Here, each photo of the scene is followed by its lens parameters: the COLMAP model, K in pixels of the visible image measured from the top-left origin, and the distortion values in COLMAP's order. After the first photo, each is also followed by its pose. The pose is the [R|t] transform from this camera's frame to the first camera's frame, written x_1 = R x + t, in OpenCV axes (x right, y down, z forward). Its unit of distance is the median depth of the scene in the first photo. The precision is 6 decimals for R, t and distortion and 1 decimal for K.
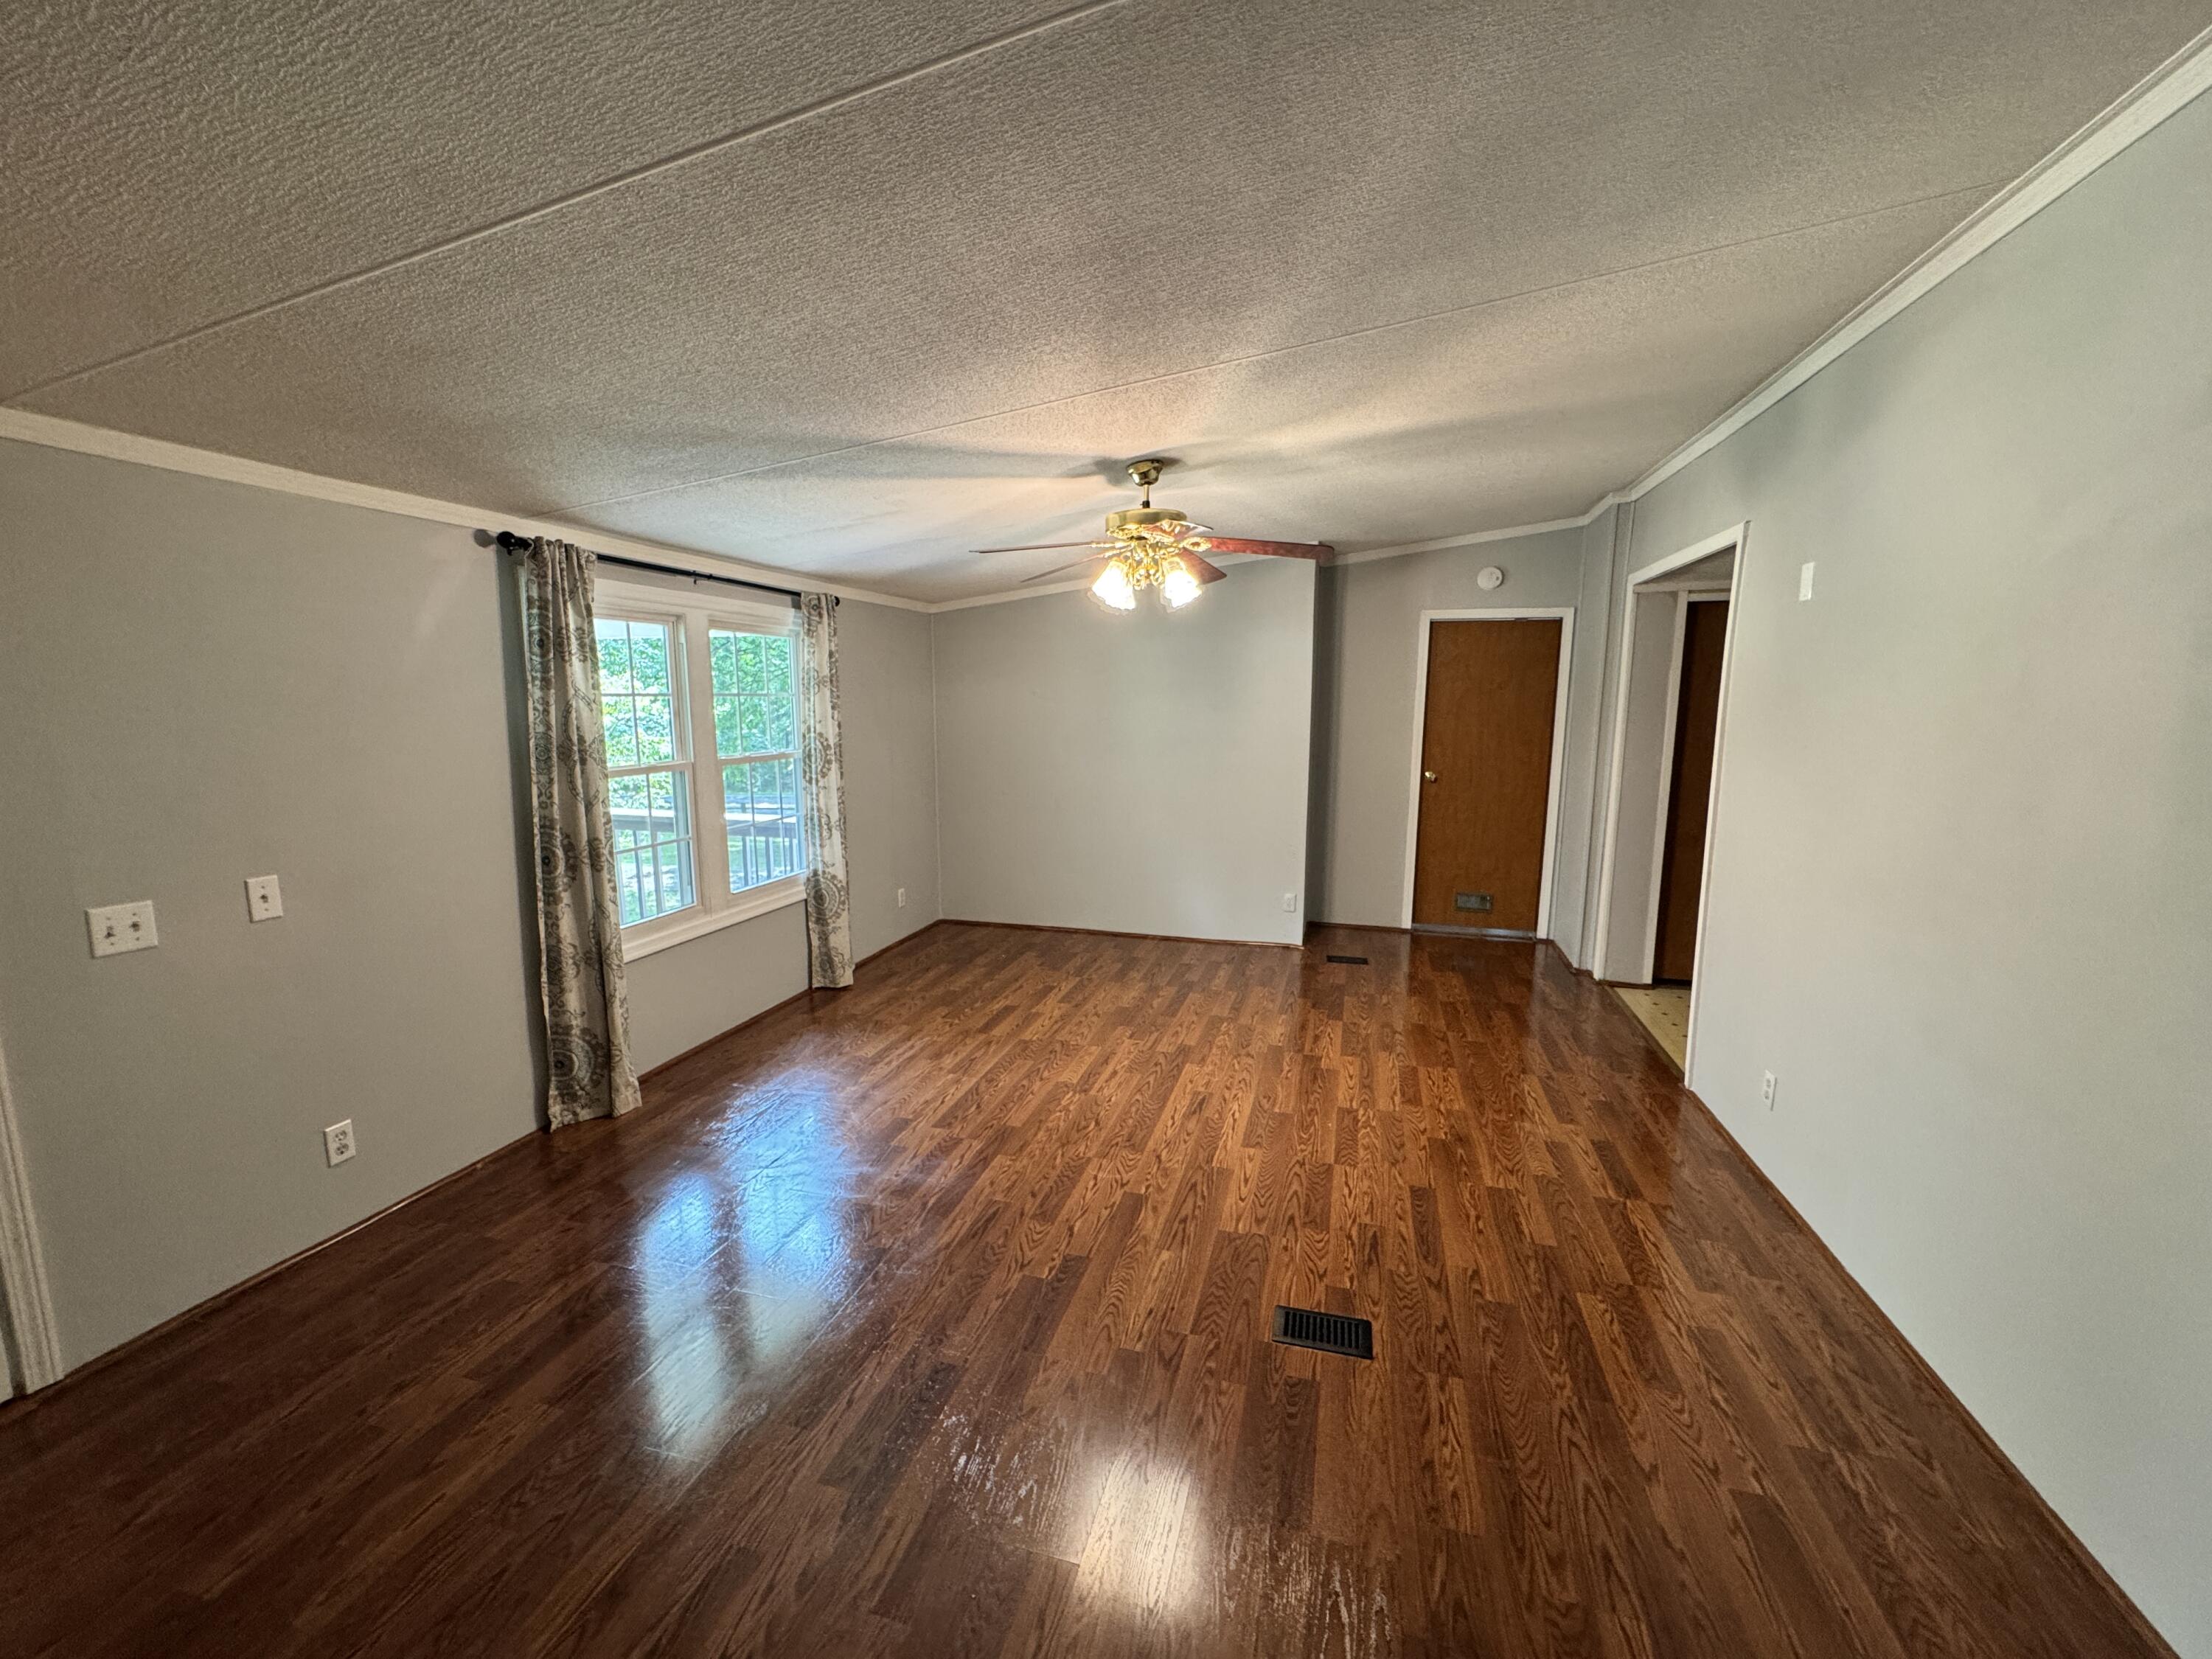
lens RADIAL K [[885.0, 0, 1096.1], [0, 885.0, 835.4], [0, 0, 1]] dist [-0.004265, 0.001317]
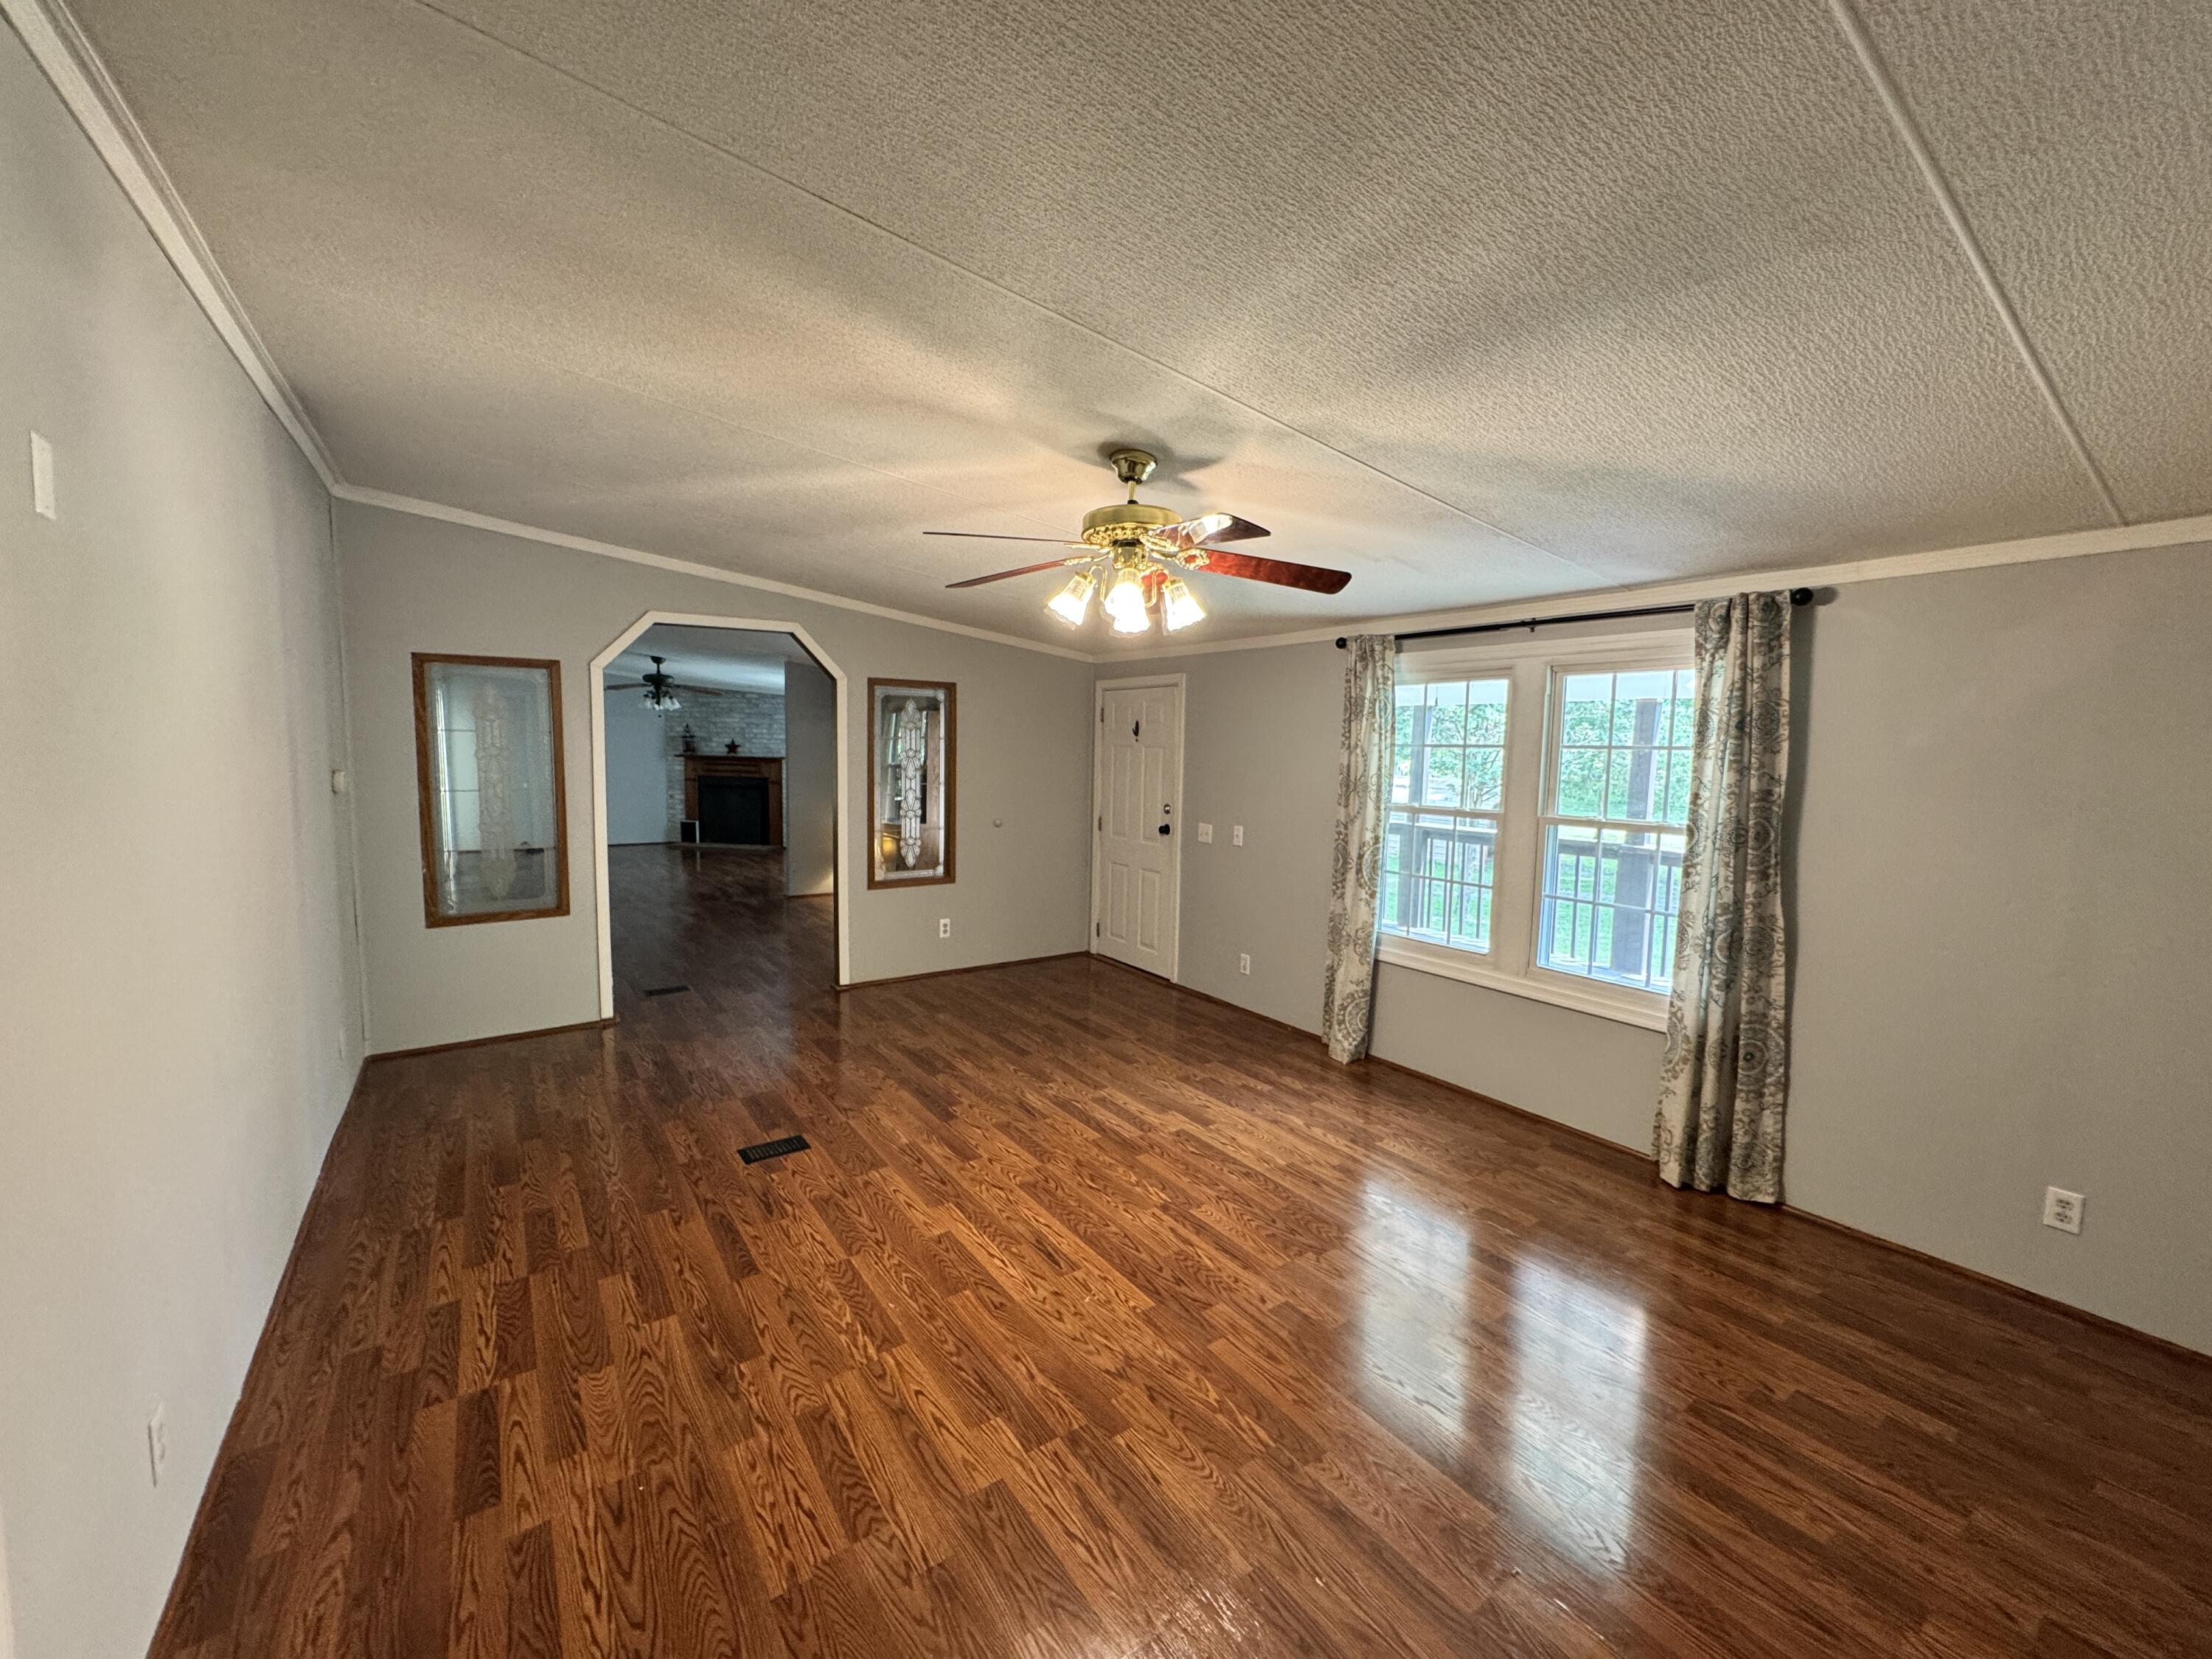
lens RADIAL K [[885.0, 0, 1105.0], [0, 885.0, 828.5], [0, 0, 1]] dist [-0.004265, 0.001317]
pose [[-0.621775, 0.063832, -0.780590, 0.700858], [-0.136927, 0.972463, 0.188591, -0.226846], [0.771133, 0.224145, -0.595913, 1.475269]]
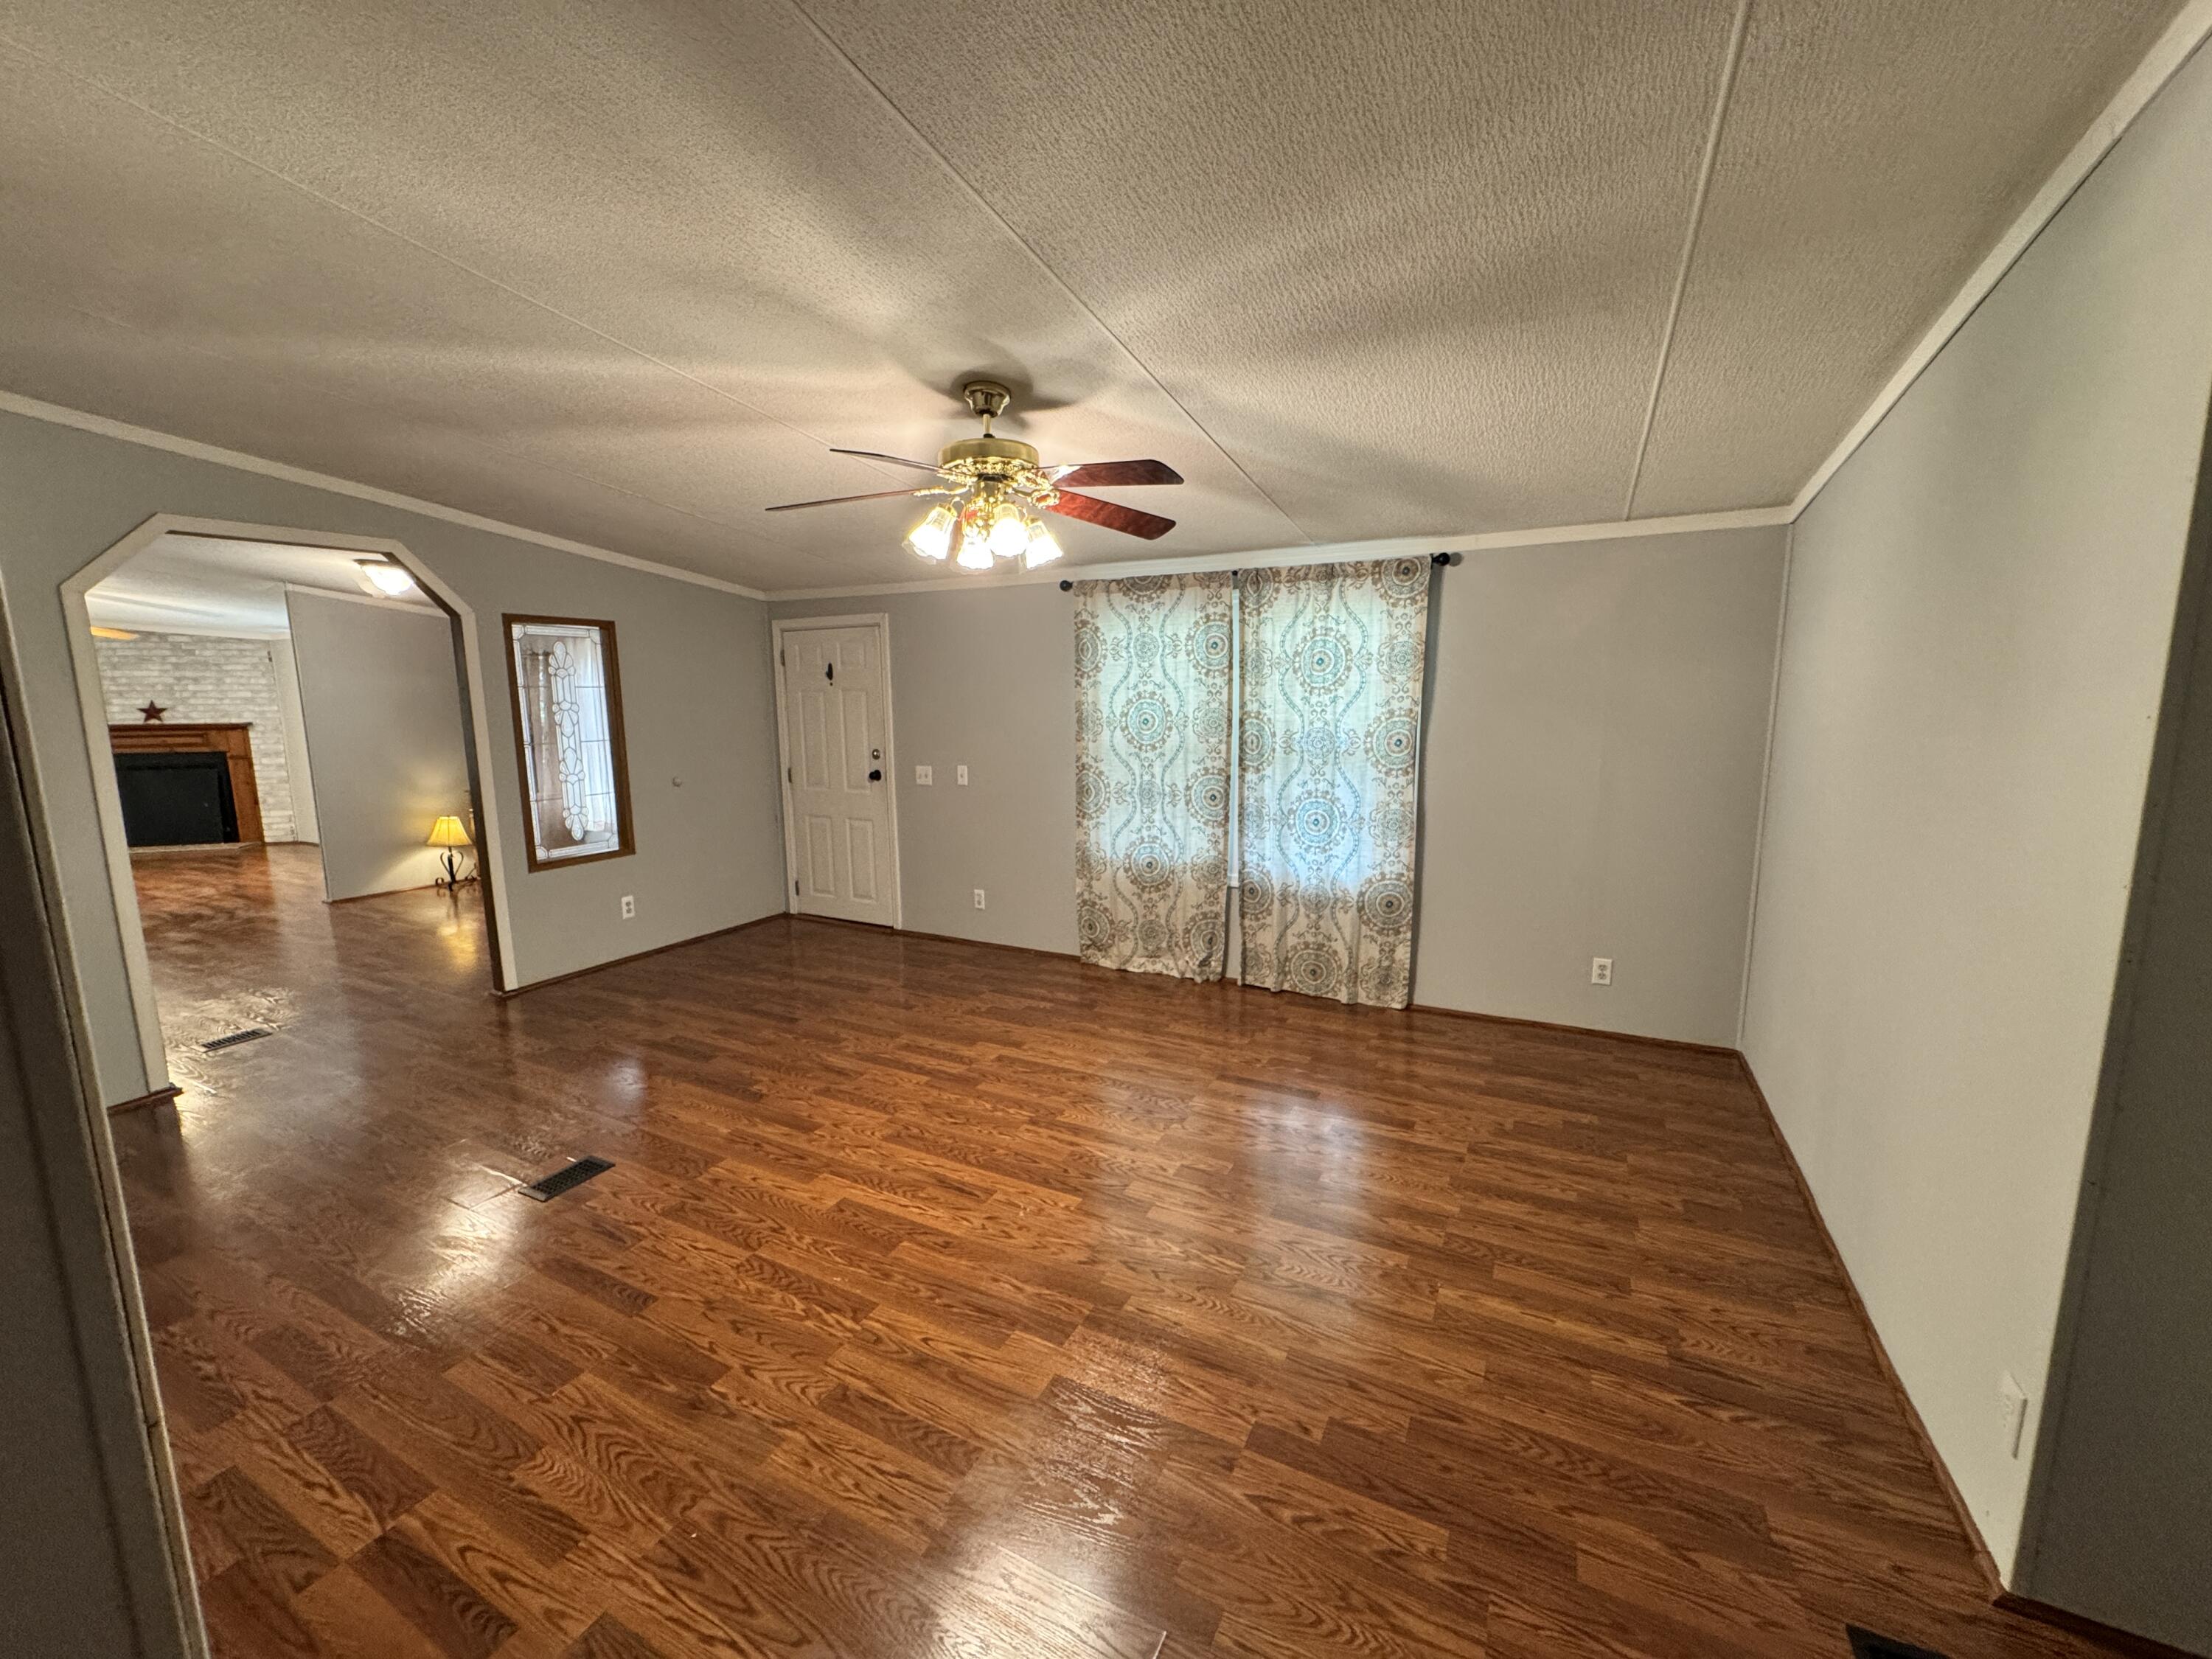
lens RADIAL K [[885.0, 0, 1106.2], [0, 885.0, 829.7], [0, 0, 1]] dist [-0.004265, 0.001317]
pose [[-0.186107, 0.154594, -0.970291, 0.847861], [-0.139849, 0.973321, 0.181901, -0.181845], [0.972526, 0.169548, -0.159522, 1.247364]]
